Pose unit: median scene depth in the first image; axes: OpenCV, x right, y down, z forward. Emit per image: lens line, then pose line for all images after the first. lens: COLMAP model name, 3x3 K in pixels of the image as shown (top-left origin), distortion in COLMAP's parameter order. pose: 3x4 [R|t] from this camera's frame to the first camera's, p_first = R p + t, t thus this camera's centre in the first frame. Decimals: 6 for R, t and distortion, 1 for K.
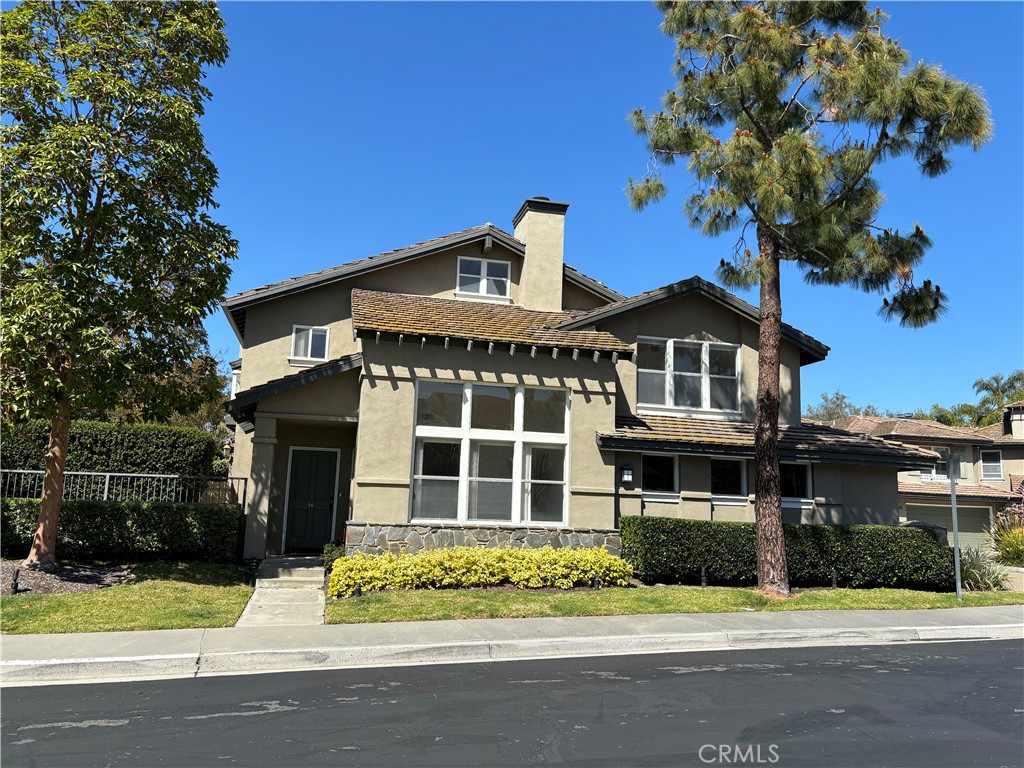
lens RADIAL K [[774.7, 0, 512.0], [0, 774.7, 384.0], [0, 0, 1]] dist [0.081441, -0.243695]
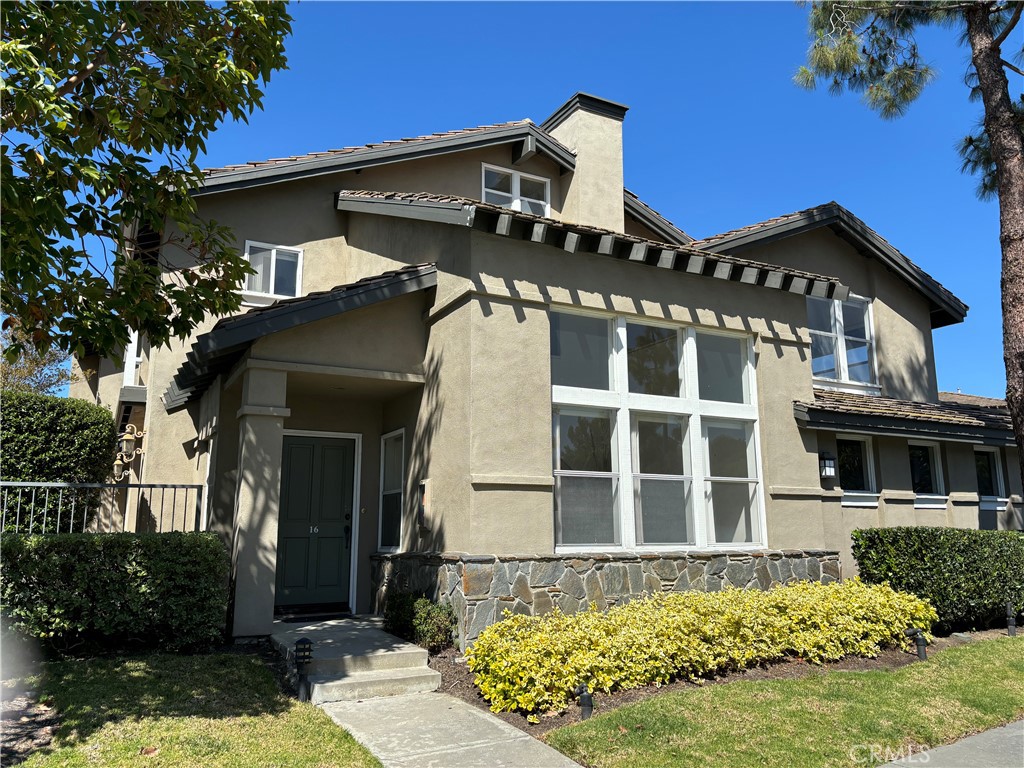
lens RADIAL K [[775.2, 0, 512.0], [0, 775.2, 384.0], [0, 0, 1]] dist [0.013233, -0.001882]
pose [[0.964674, 0.012881, 0.263131, -0.294543], [-0.006281, 0.999645, -0.025908, 0.065890], [-0.263371, 0.023340, 0.964412, 0.433866]]
